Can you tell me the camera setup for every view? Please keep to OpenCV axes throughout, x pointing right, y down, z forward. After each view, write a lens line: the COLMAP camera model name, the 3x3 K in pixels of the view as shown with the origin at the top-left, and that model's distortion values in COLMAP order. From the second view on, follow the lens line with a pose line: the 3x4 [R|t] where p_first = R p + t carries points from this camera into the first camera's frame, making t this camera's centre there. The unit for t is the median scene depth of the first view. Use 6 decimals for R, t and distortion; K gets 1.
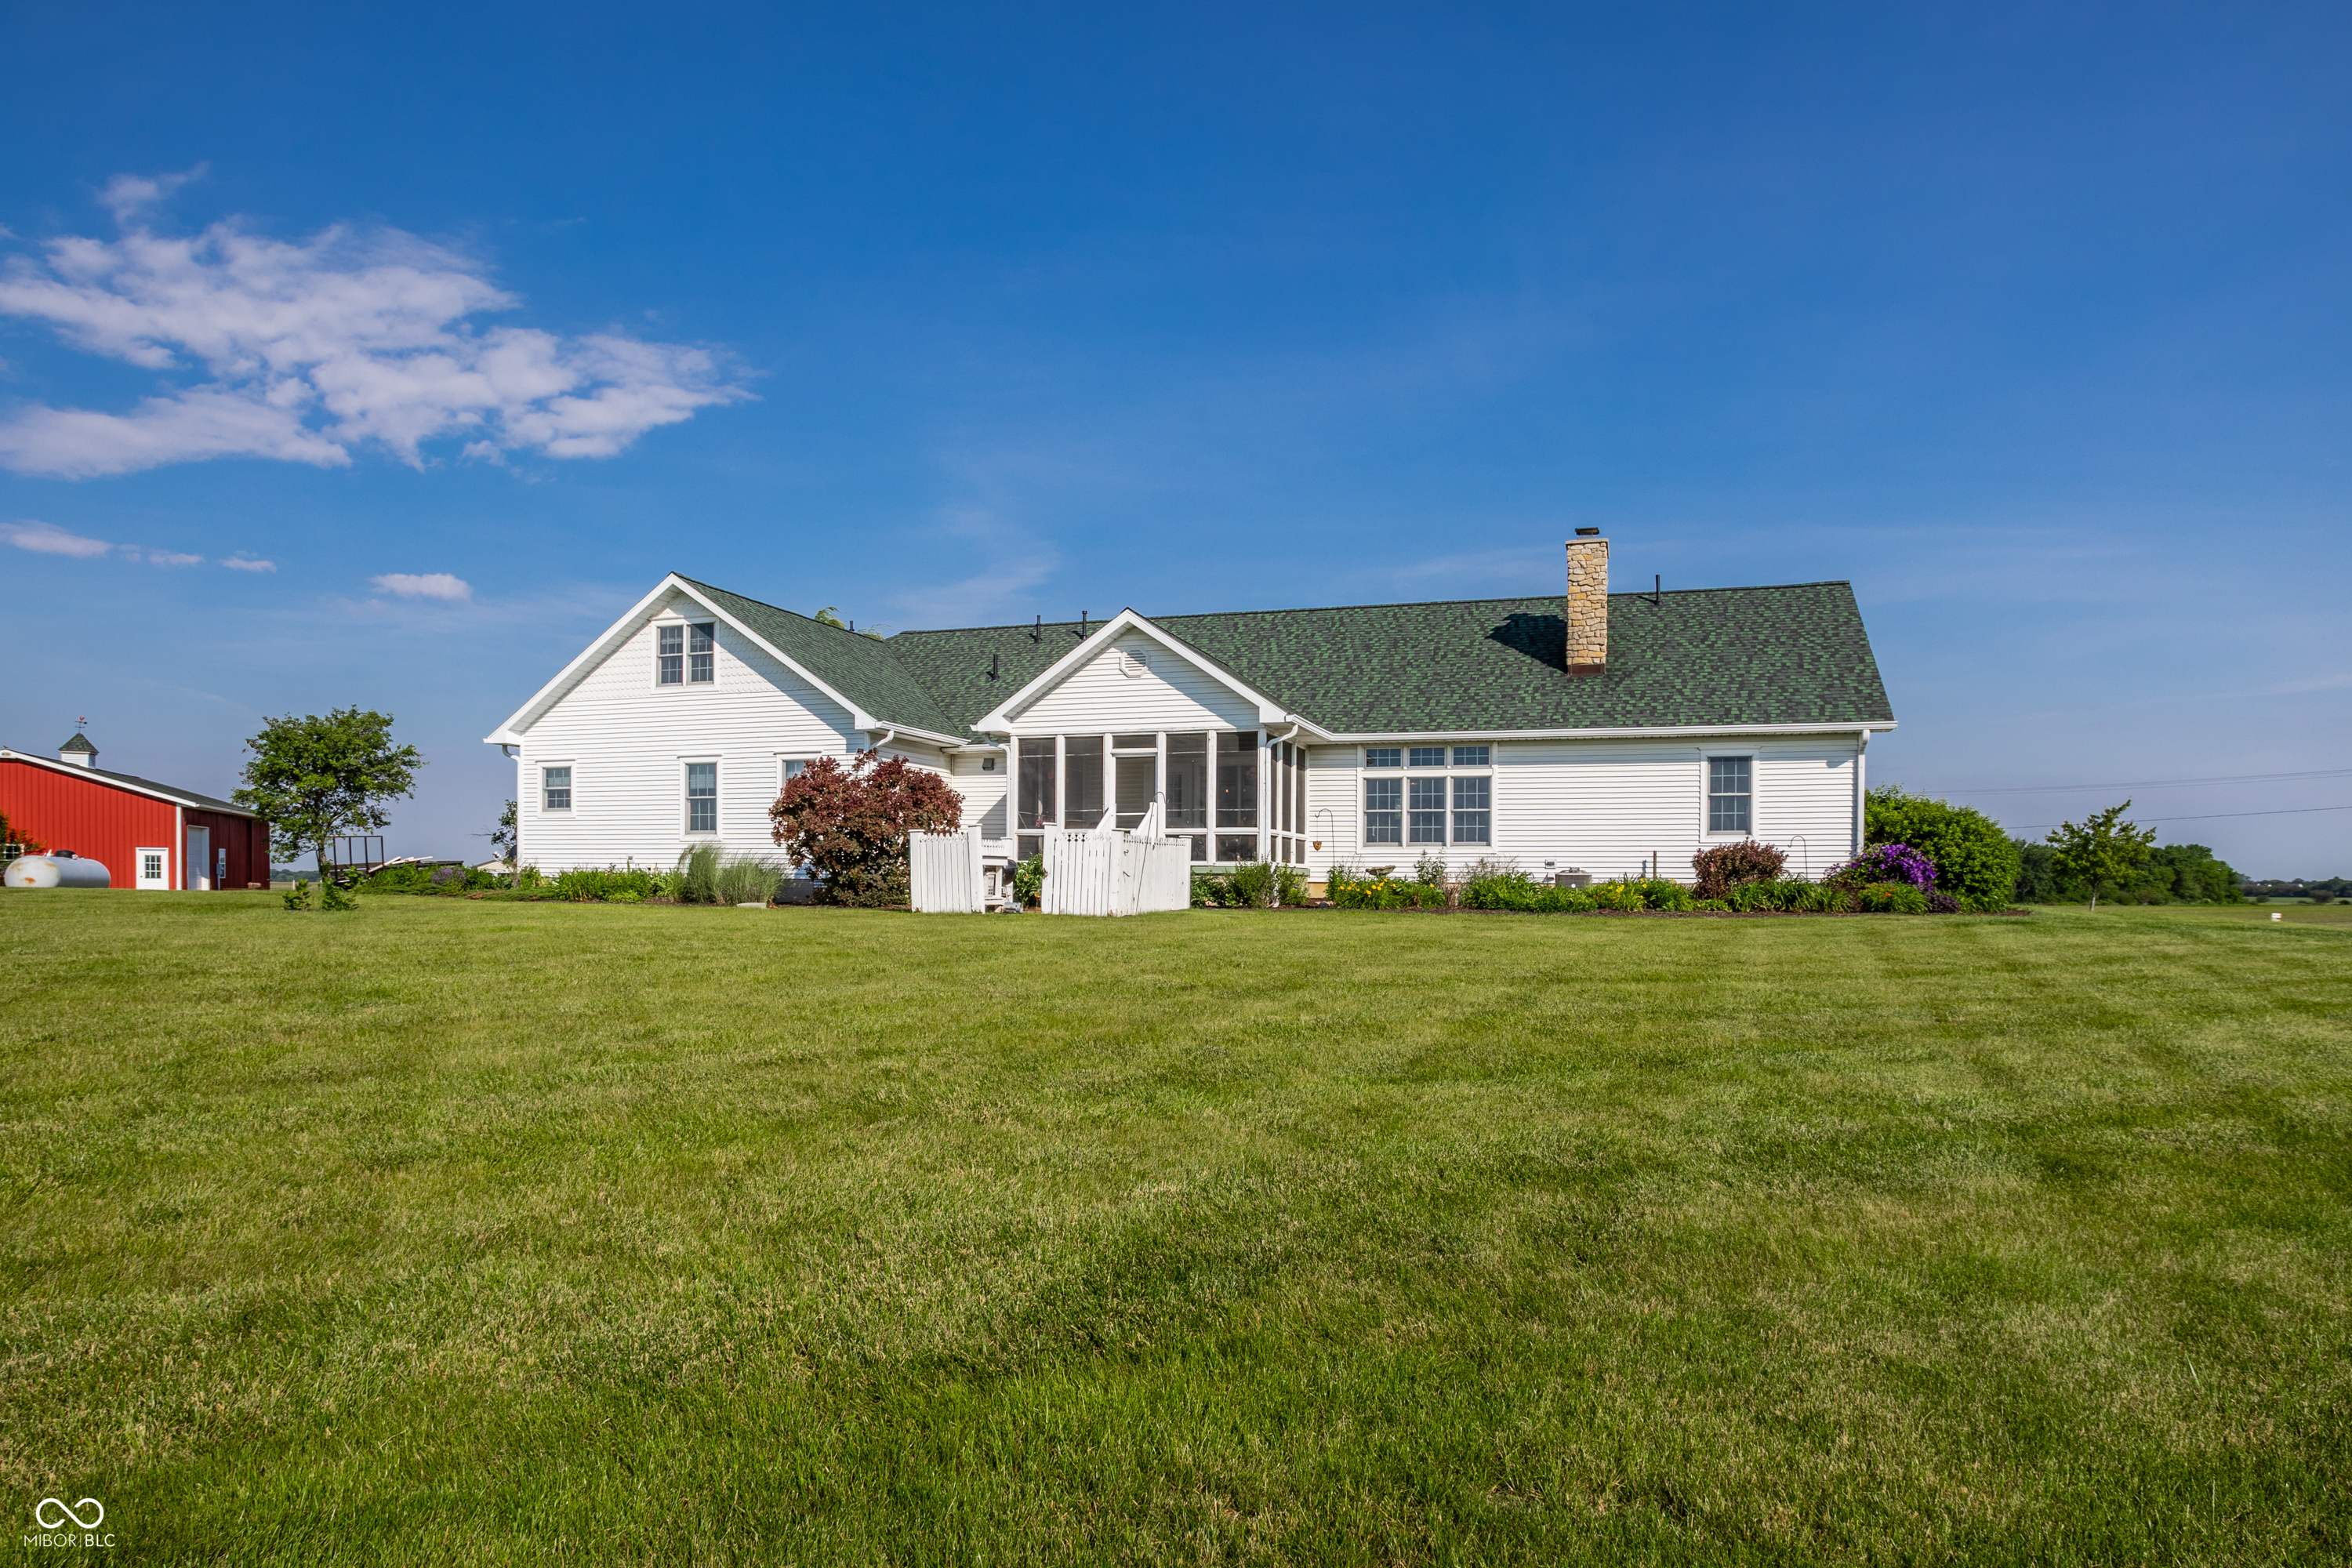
lens RADIAL K [[1174.6, 0, 1178.7], [0, 1174.6, 835.1], [0, 0, 1]] dist [-0.033294, 0.000751]
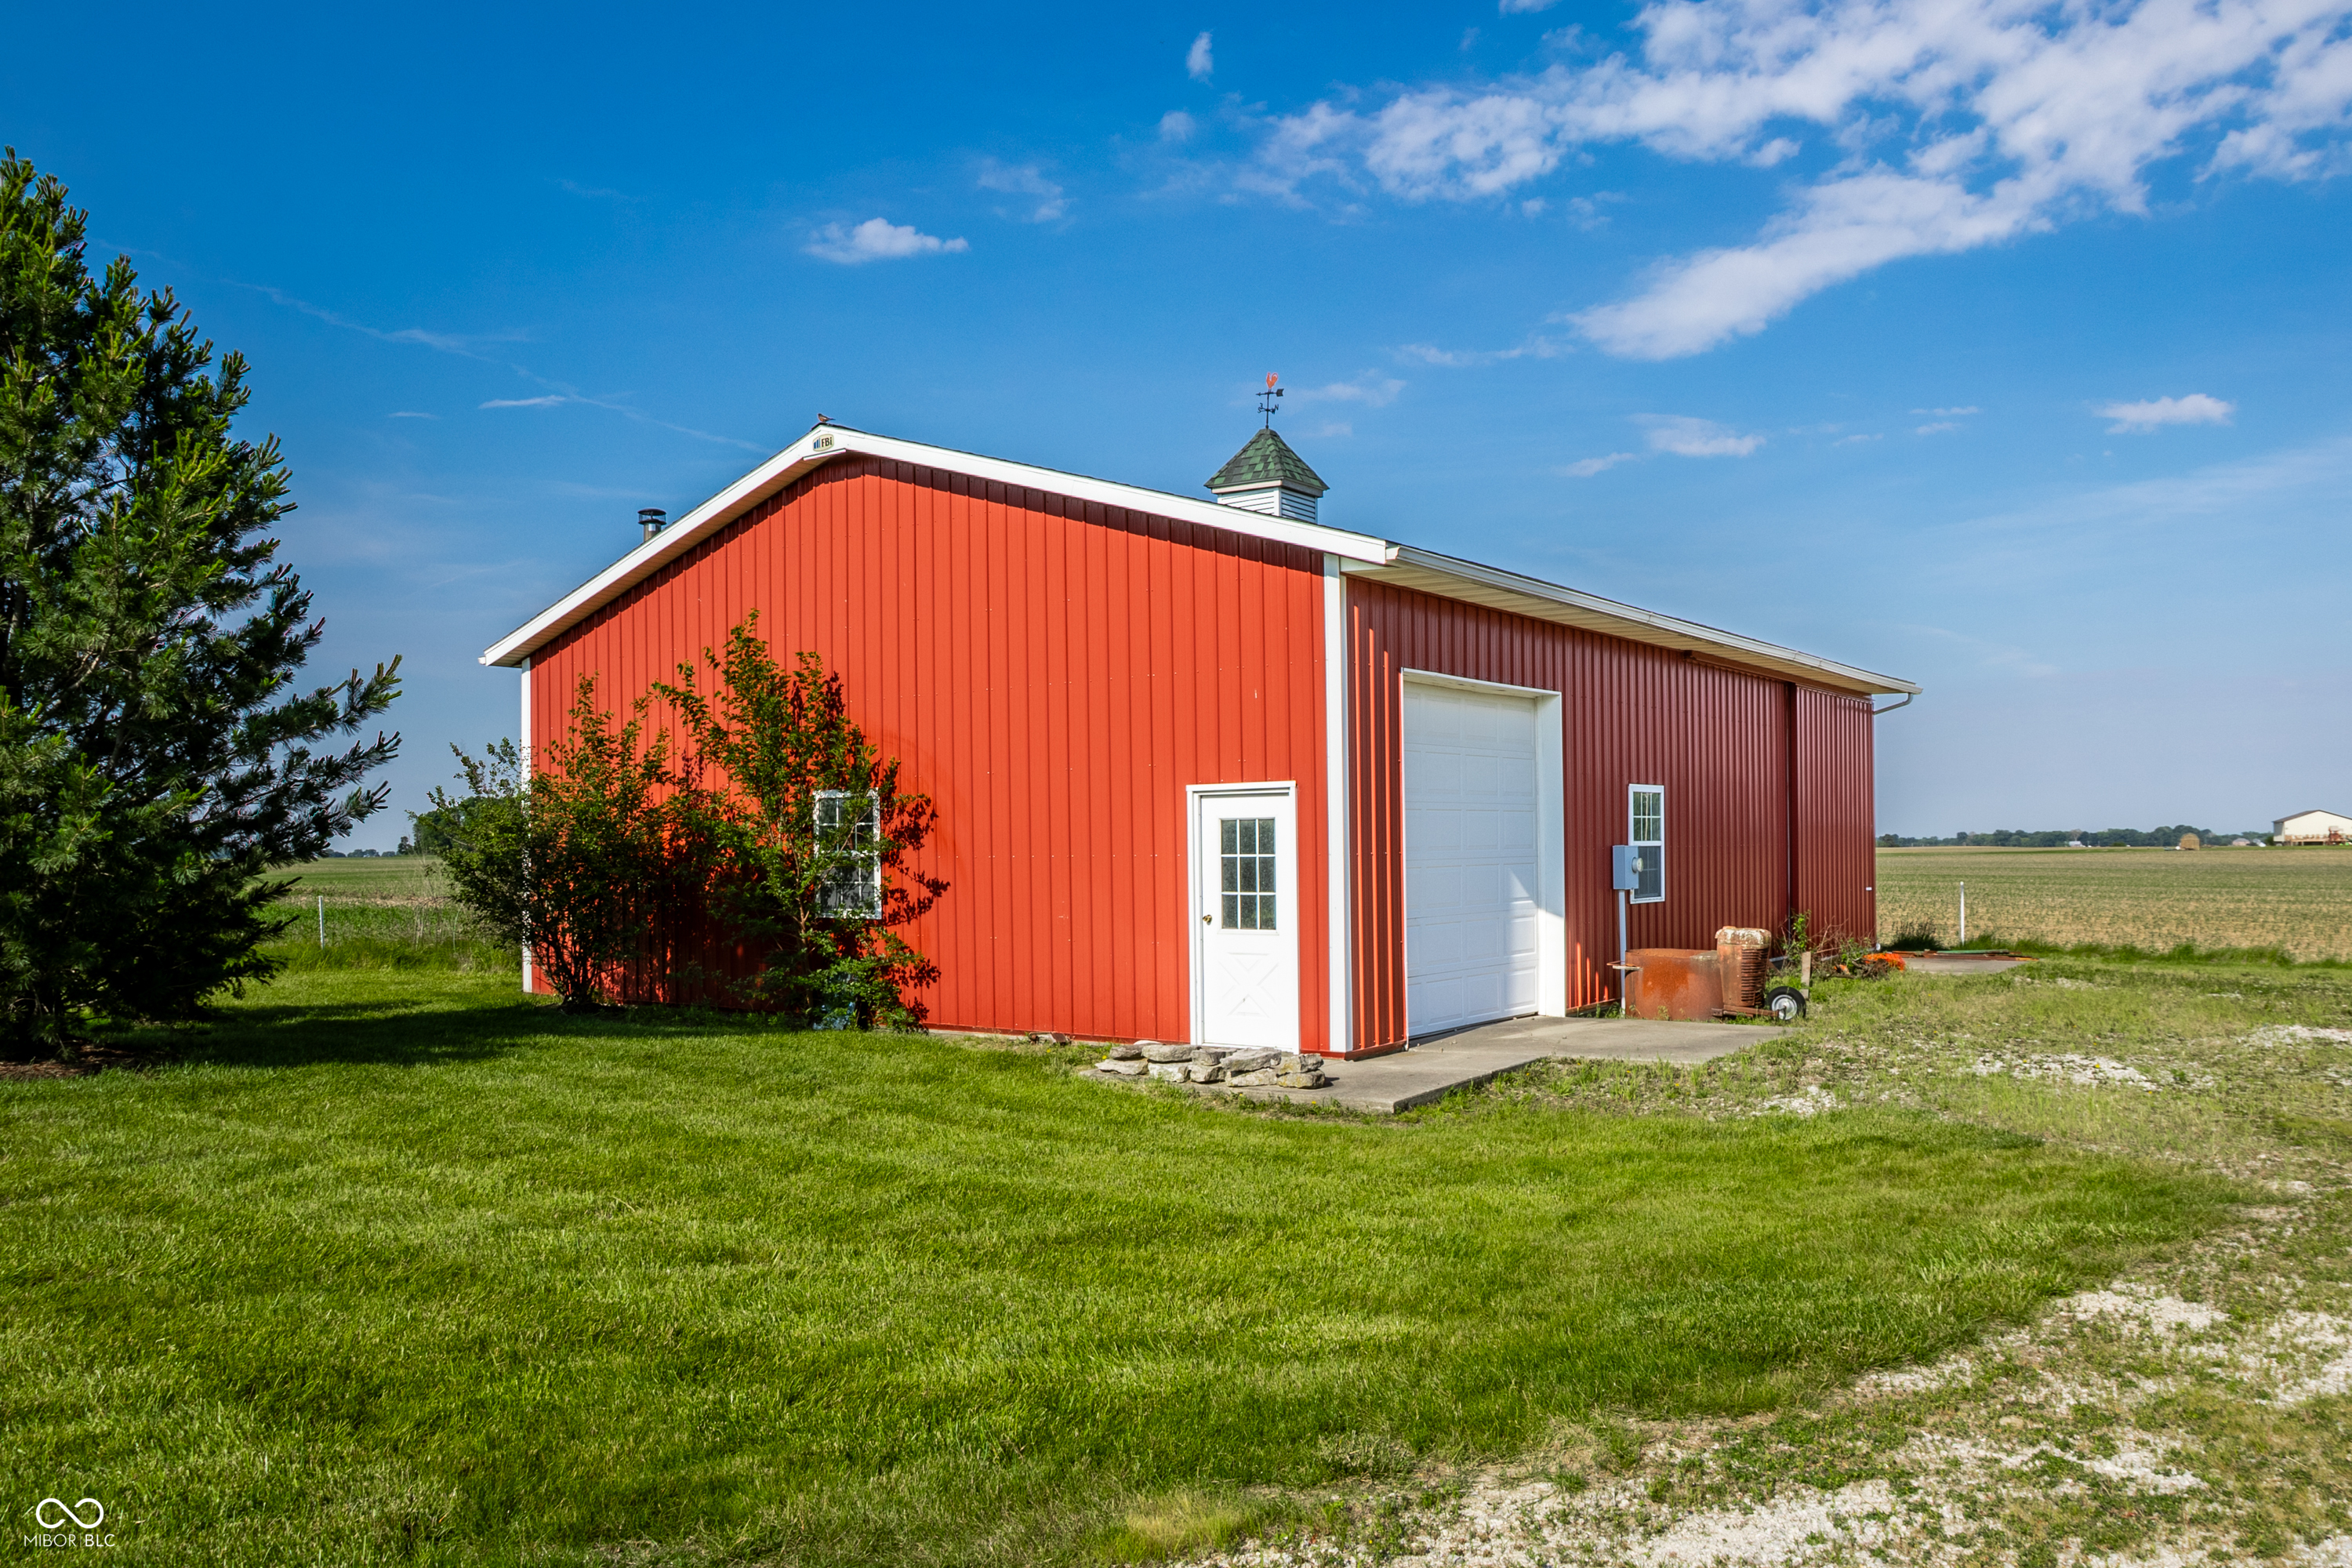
lens RADIAL K [[1174.6, 0, 1178.7], [0, 1174.6, 835.1], [0, 0, 1]] dist [-0.033294, 0.000751]
pose [[0.305517, 0.026180, -0.951827, -0.187732], [0.026505, 0.999001, 0.035985, 0.003367], [0.951818, -0.036222, 0.304518, 0.249449]]
